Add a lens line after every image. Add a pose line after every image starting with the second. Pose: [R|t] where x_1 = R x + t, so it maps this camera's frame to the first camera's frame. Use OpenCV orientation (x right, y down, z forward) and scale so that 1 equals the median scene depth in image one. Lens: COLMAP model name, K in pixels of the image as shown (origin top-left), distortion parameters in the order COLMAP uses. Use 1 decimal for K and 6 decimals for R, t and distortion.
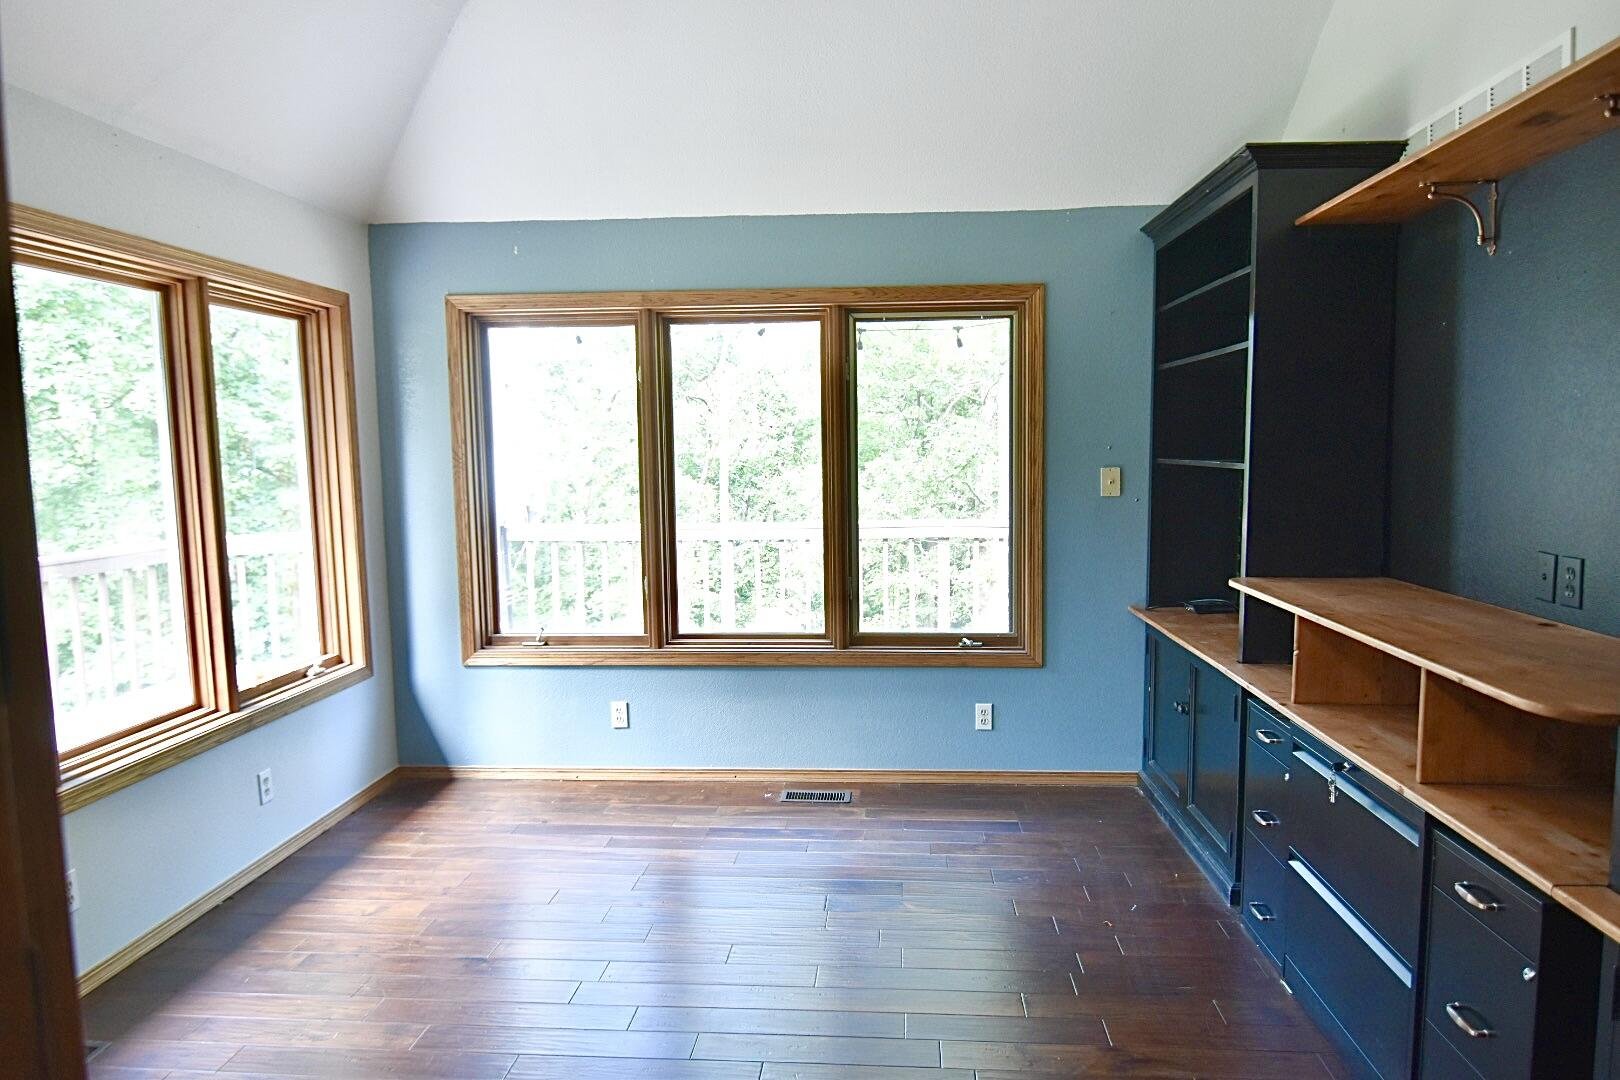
lens RADIAL K [[1052.8, 0, 816.8], [0, 1052.8, 544.2], [0, 0, 1]] dist [0.002336, -0.001990]
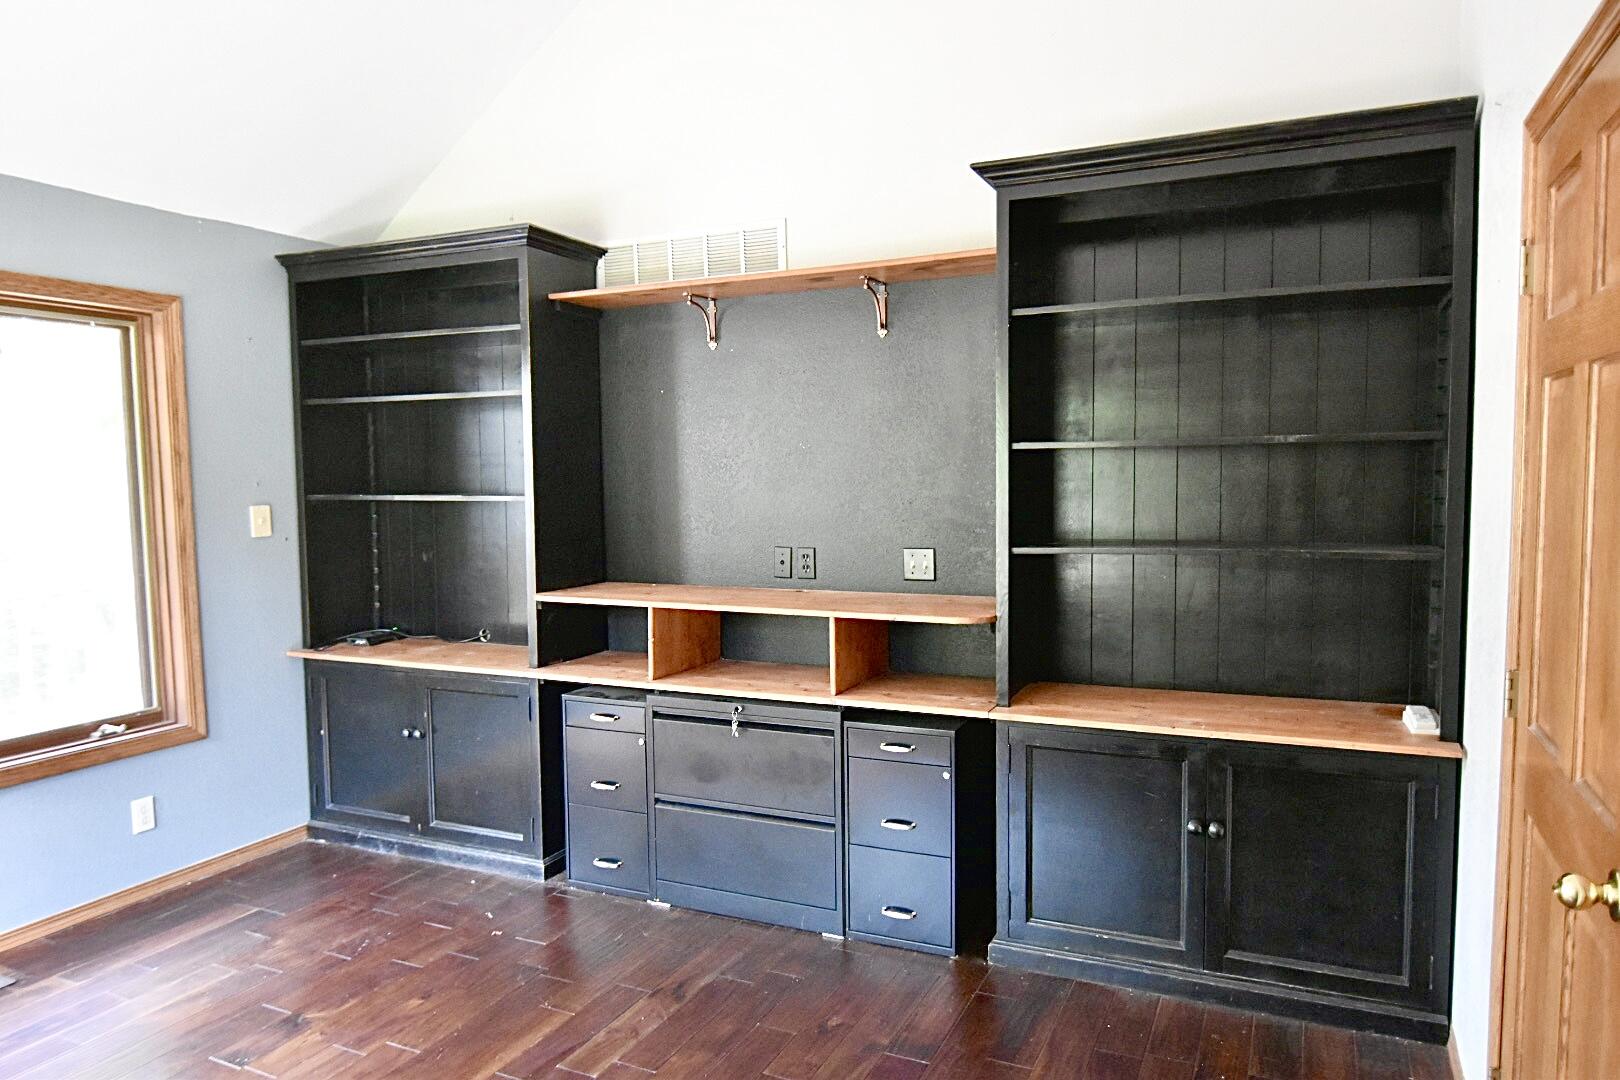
lens RADIAL K [[1052.8, 0, 816.9], [0, 1052.8, 542.4], [0, 0, 1]] dist [0.002336, -0.001990]
pose [[0.367593, -0.057456, 0.928210, -0.403614], [0.093451, 0.995320, 0.024602, -0.017729], [-0.925280, 0.077699, 0.371242, 0.203736]]
